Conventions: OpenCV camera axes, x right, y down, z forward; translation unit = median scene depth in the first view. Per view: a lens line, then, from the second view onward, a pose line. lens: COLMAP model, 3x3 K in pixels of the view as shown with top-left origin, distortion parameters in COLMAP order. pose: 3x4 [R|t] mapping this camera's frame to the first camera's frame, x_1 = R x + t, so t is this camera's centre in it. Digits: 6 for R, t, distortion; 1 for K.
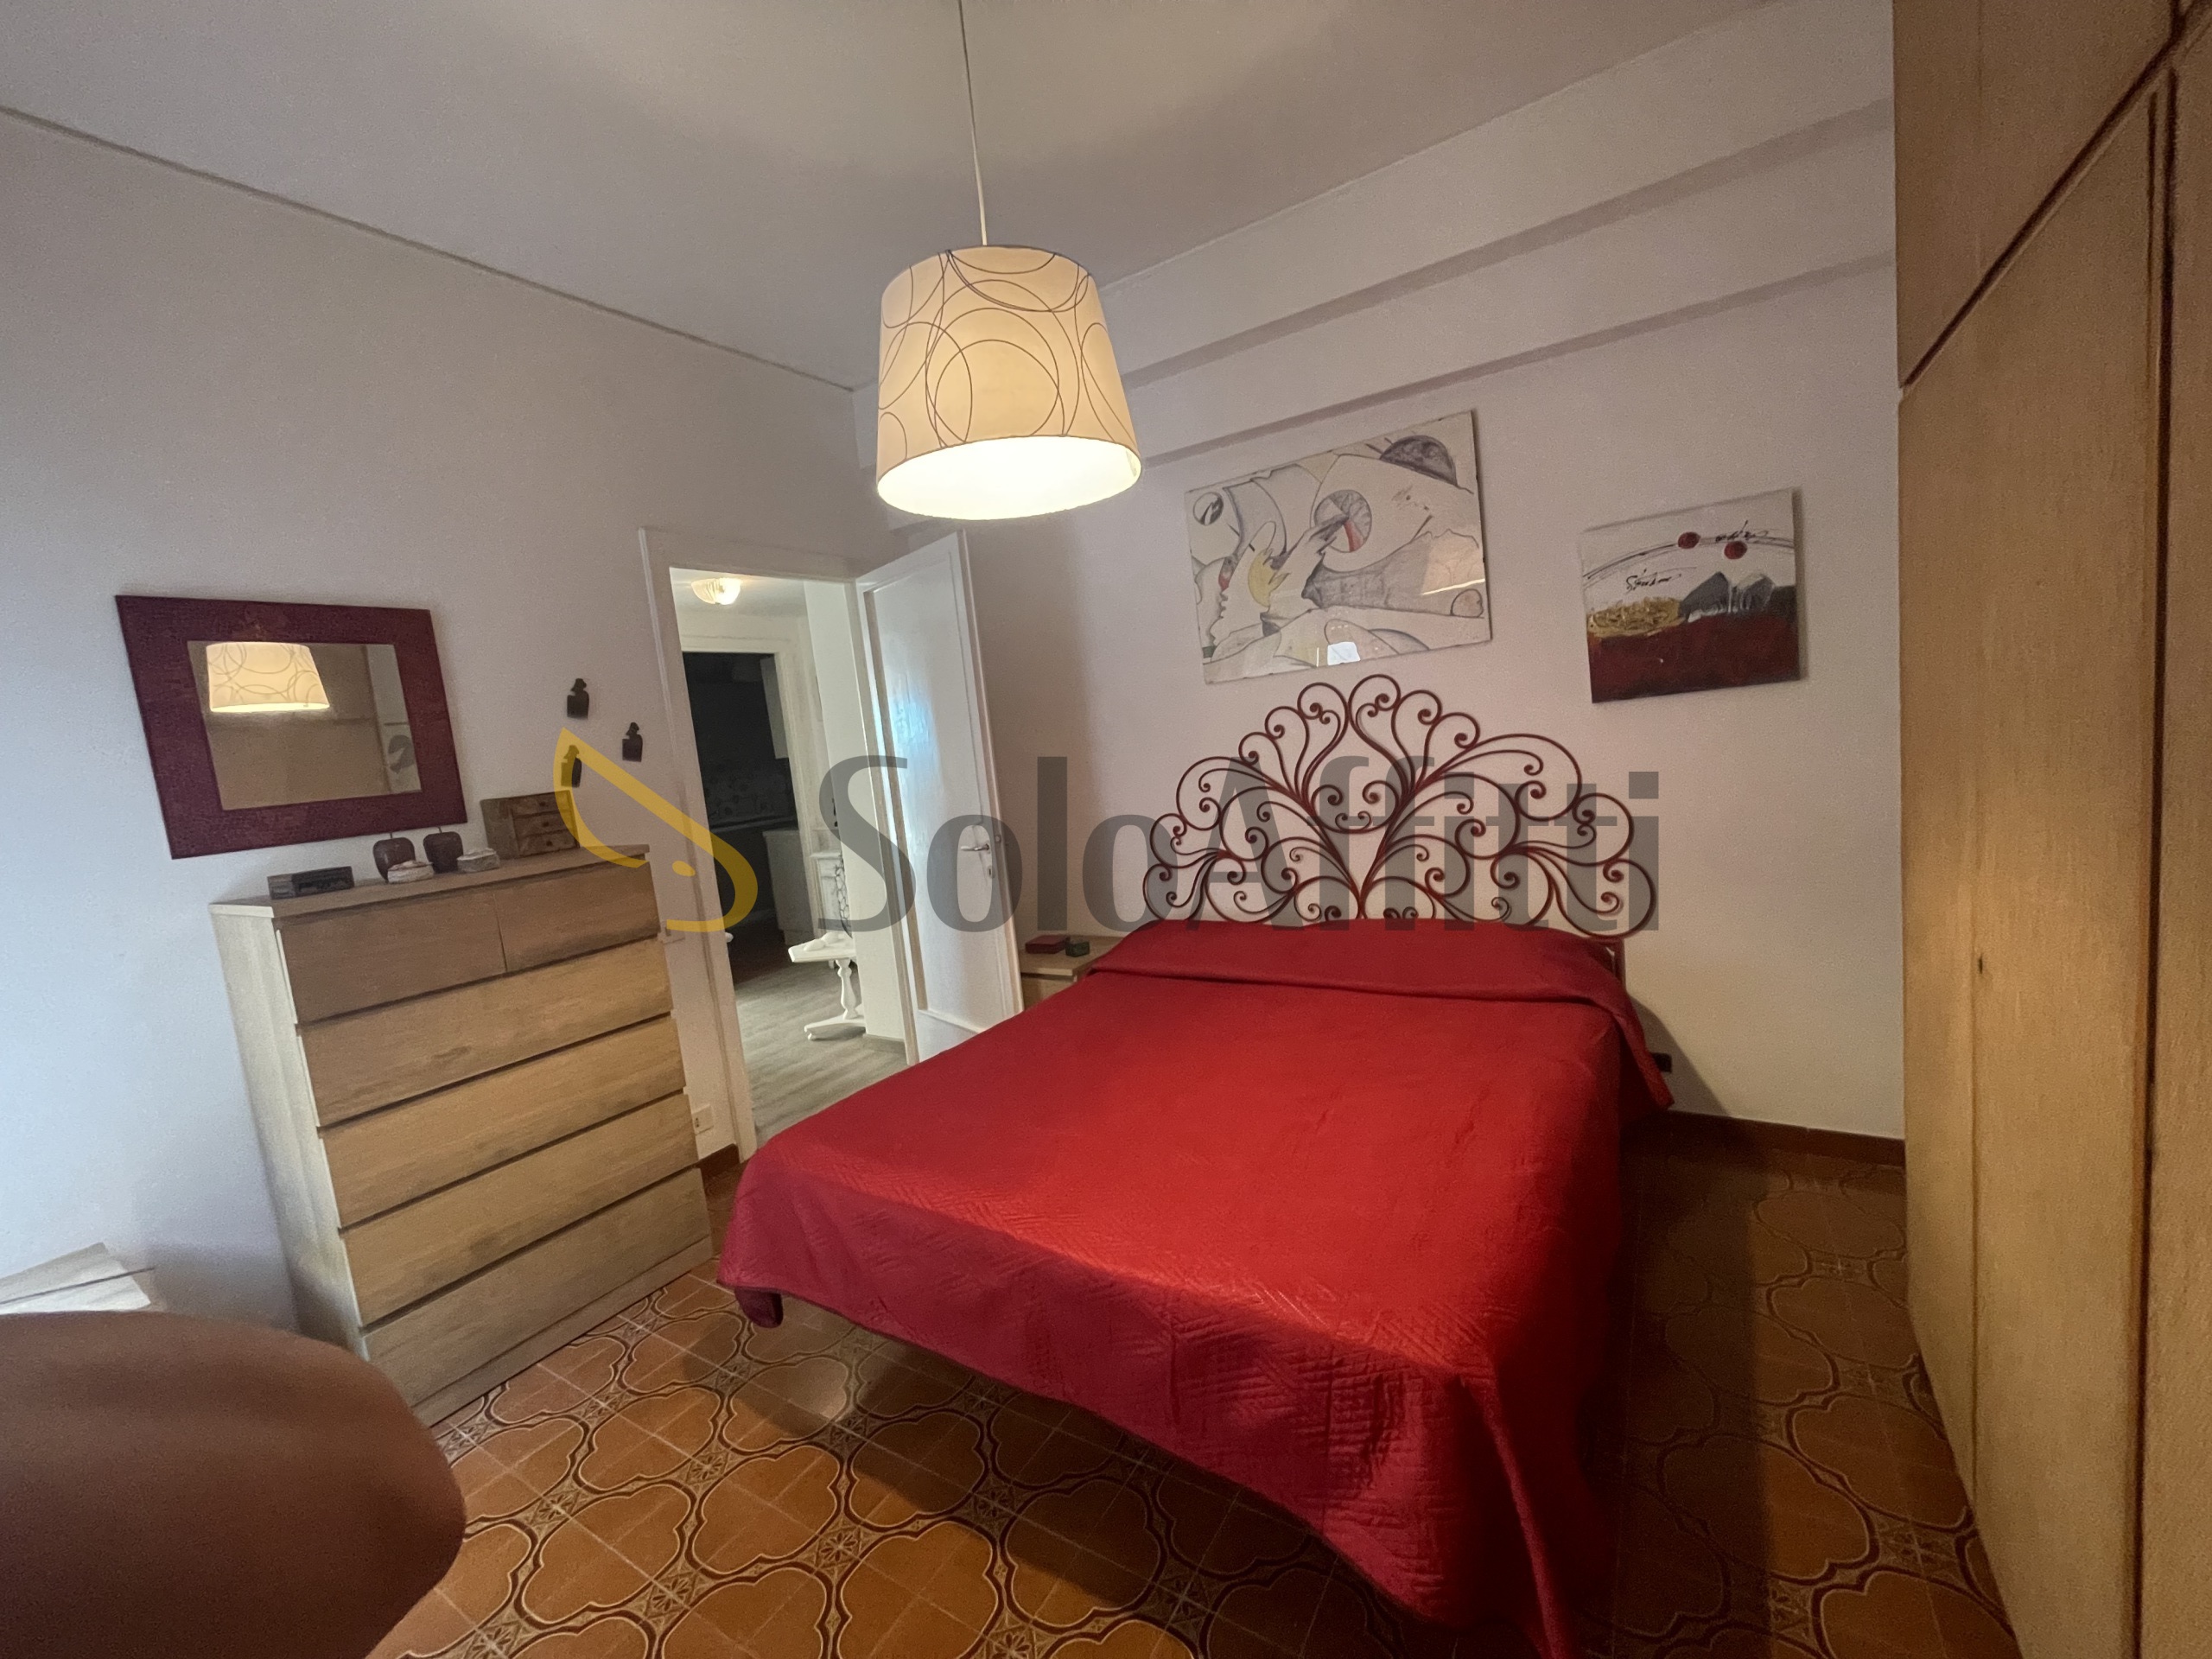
lens RADIAL K [[887.4, 0, 1112.4], [0, 887.4, 832.3], [0, 0, 1]] dist [-0.002375, 0.000369]
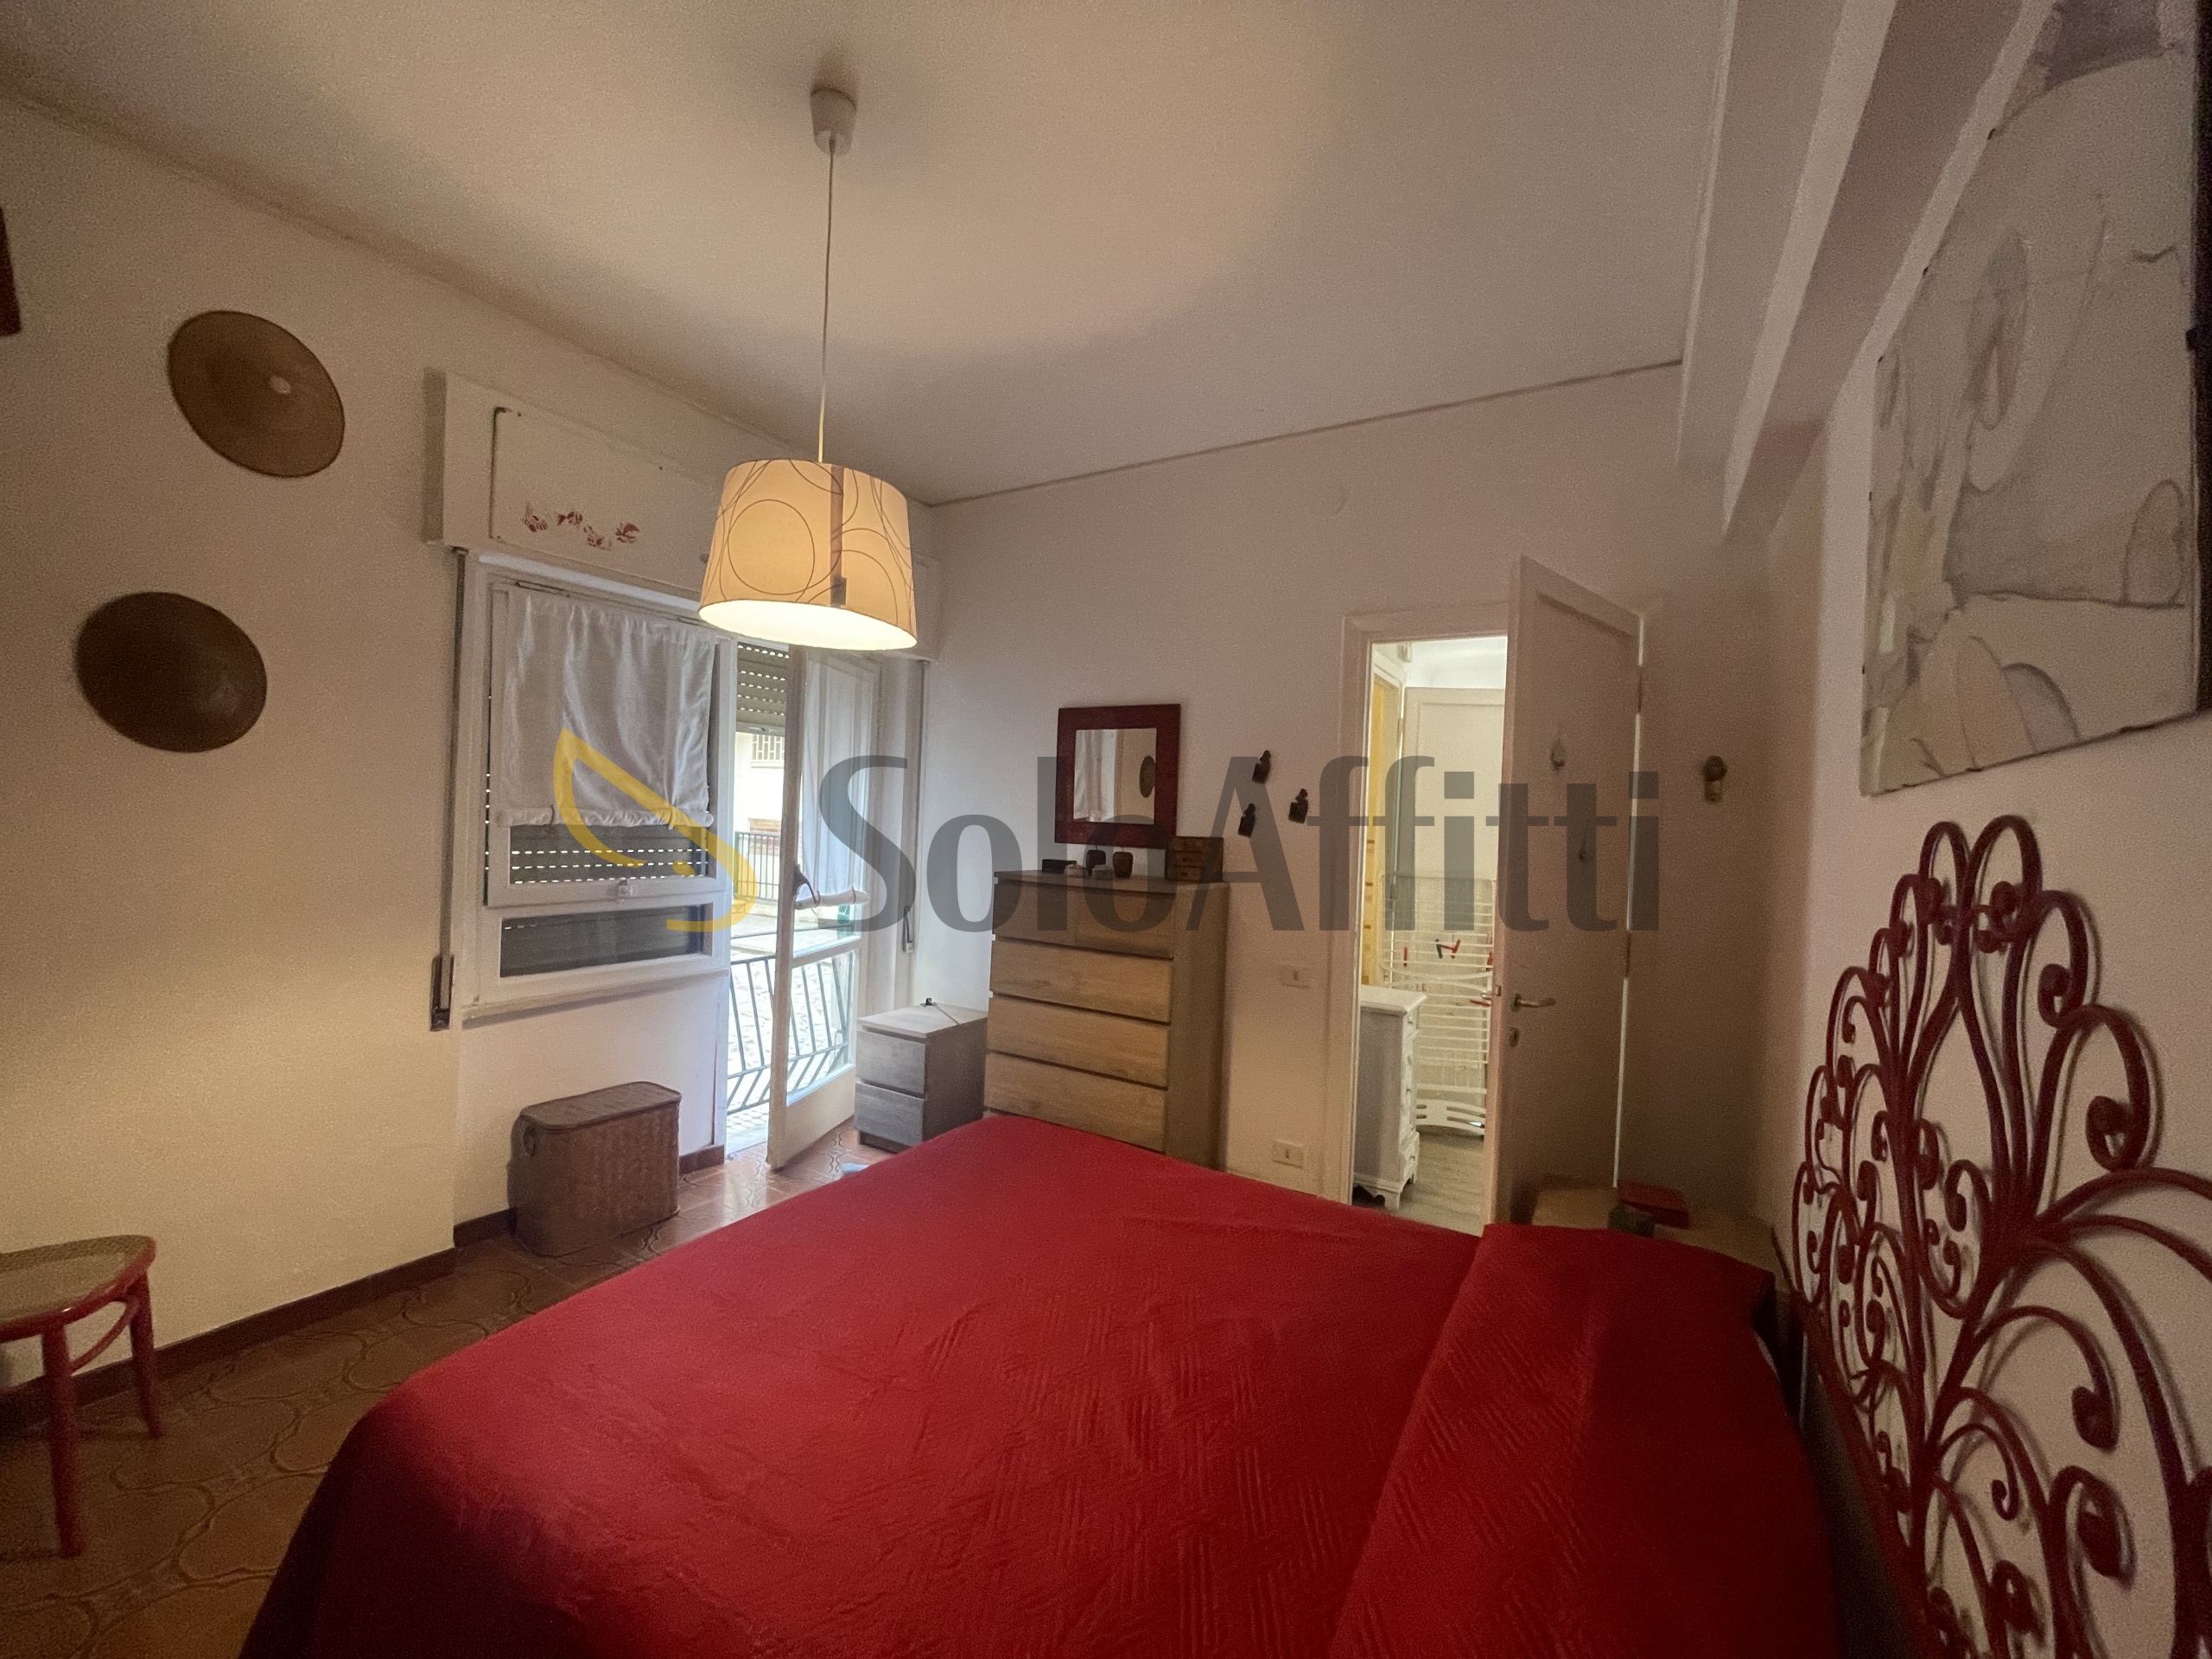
lens RADIAL K [[887.4, 0, 1102.0], [0, 887.4, 827.5], [0, 0, 1]] dist [-0.002375, 0.000369]
pose [[0.024421, 0.117020, -0.992829, 0.626774], [-0.157138, 0.981229, 0.111788, -0.169986], [0.987275, 0.153282, 0.042351, 0.737499]]
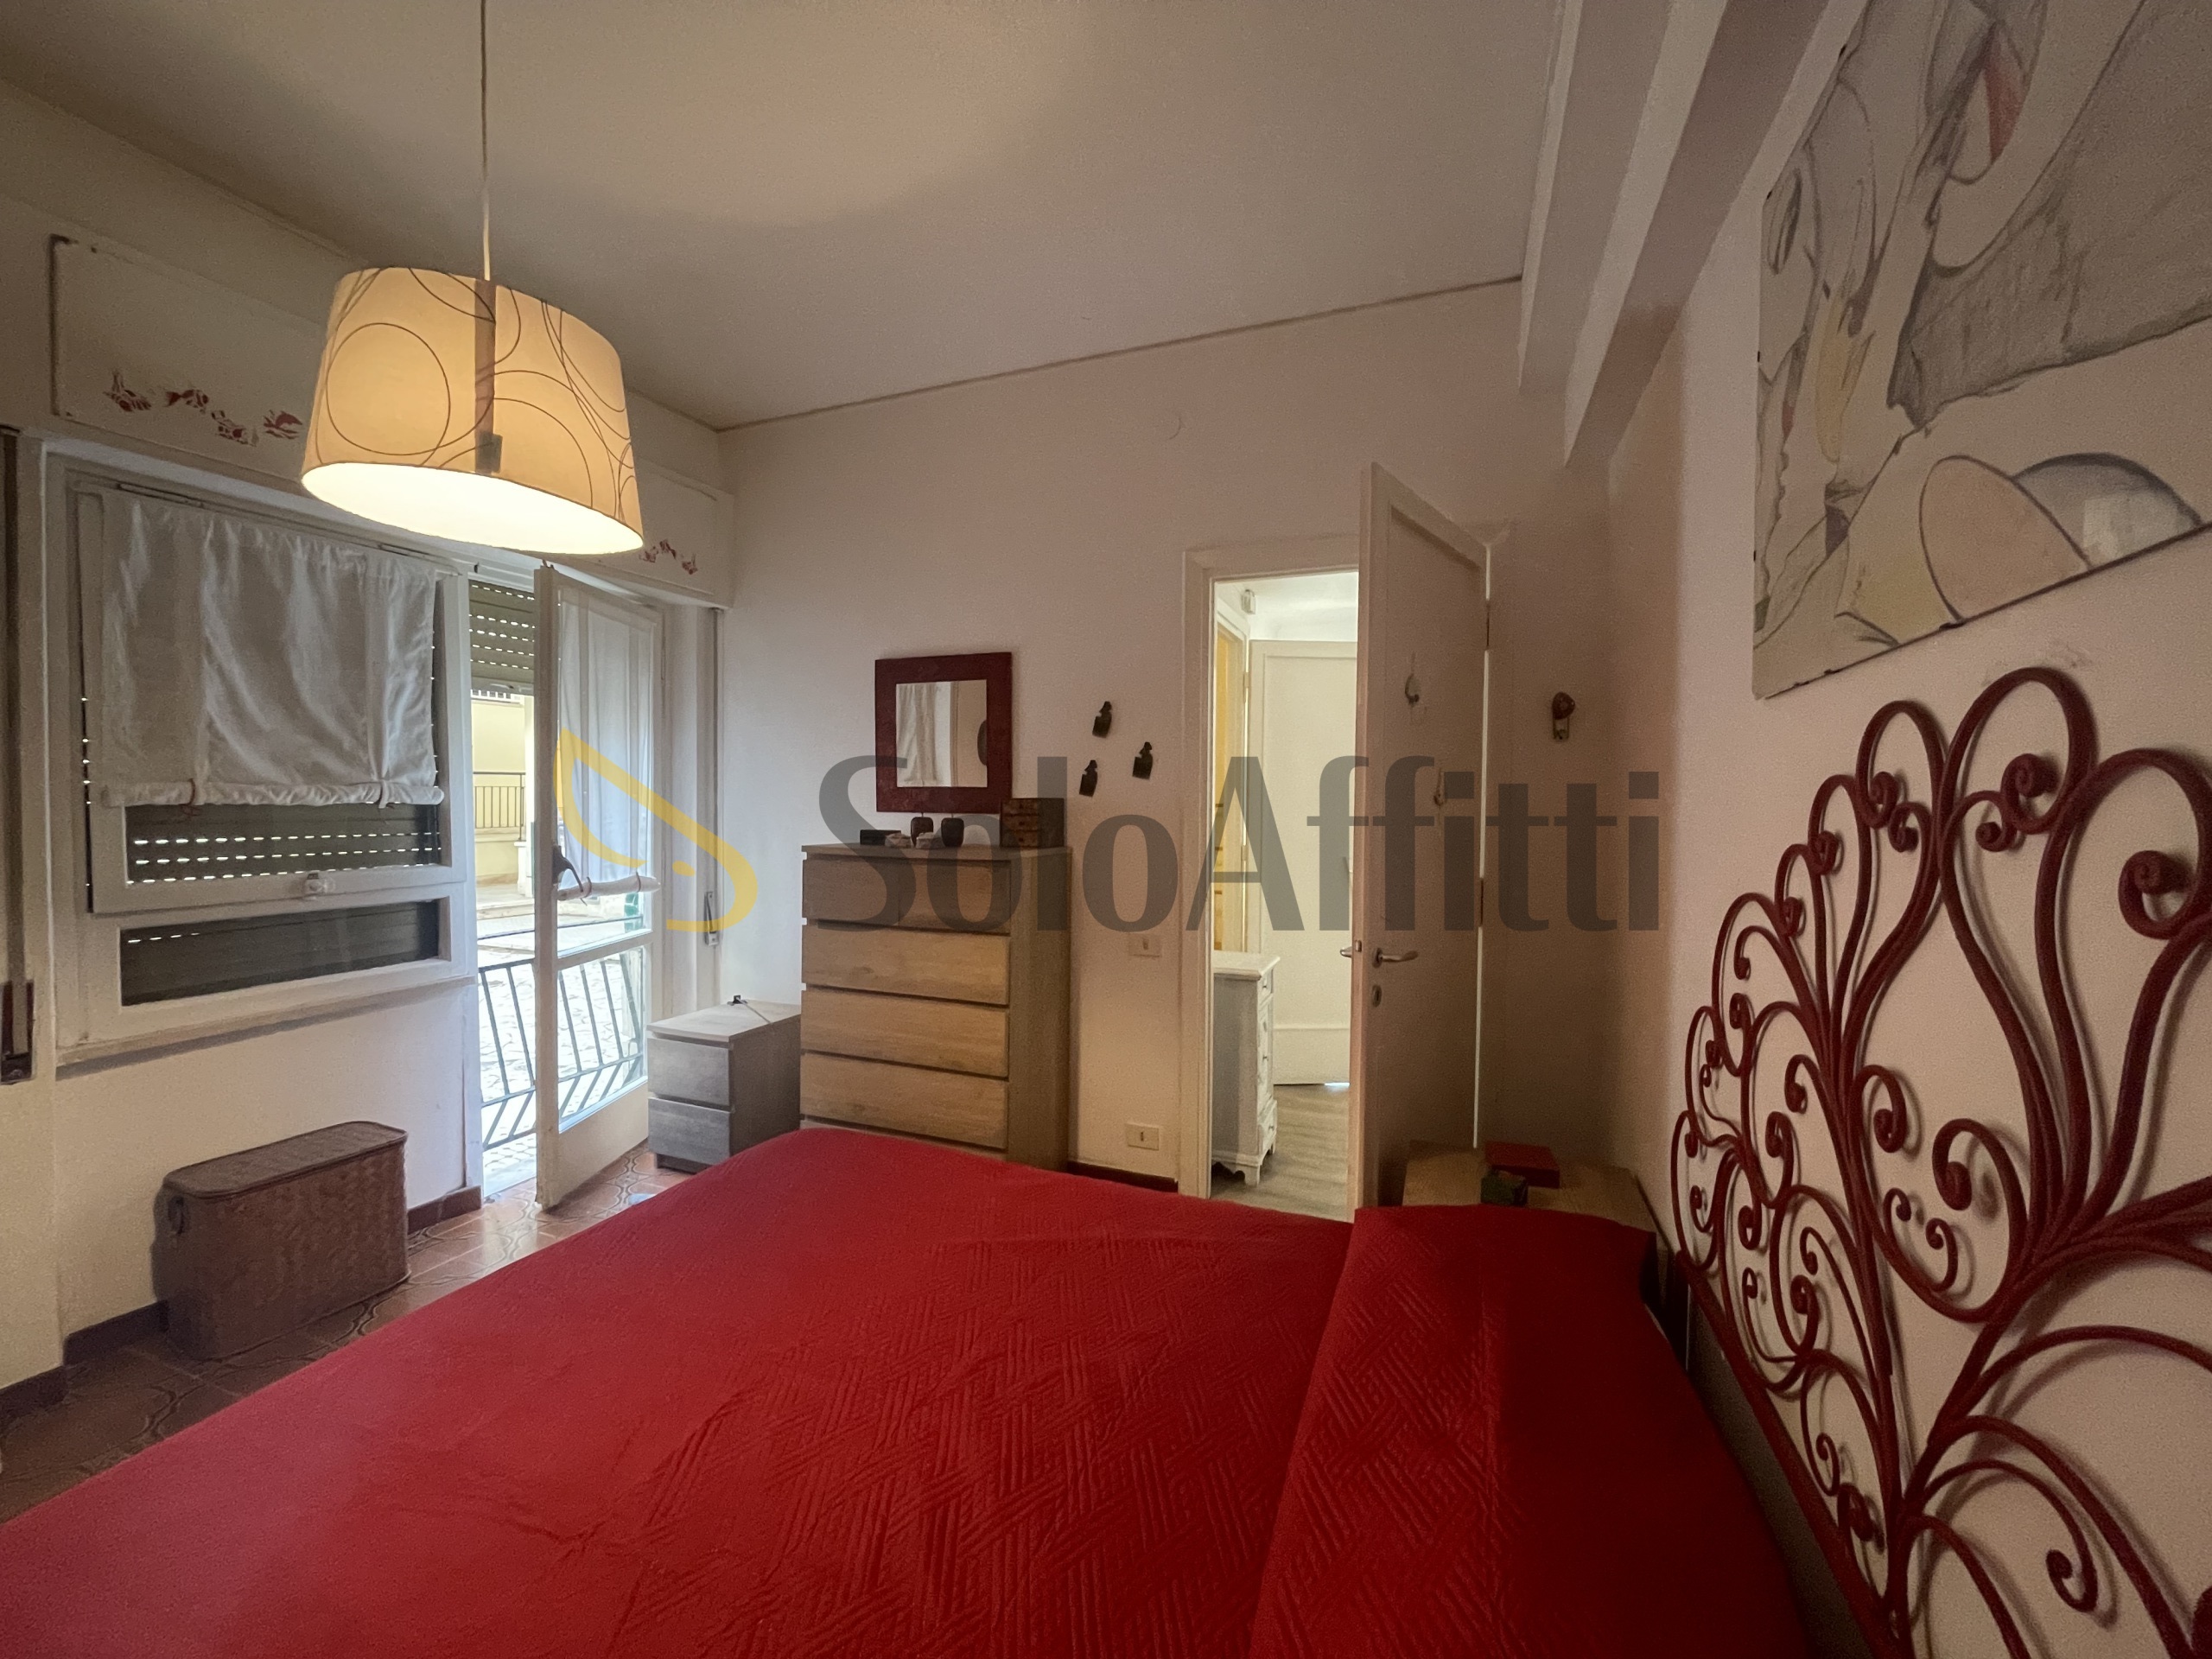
lens RADIAL K [[887.4, 0, 1102.0], [0, 887.4, 831.8], [0, 0, 1]] dist [-0.002375, 0.000369]
pose [[0.187781, 0.139677, -0.972229, 0.511903], [-0.141301, 0.983382, 0.113988, -0.137740], [0.971994, 0.115972, 0.204397, 0.782564]]
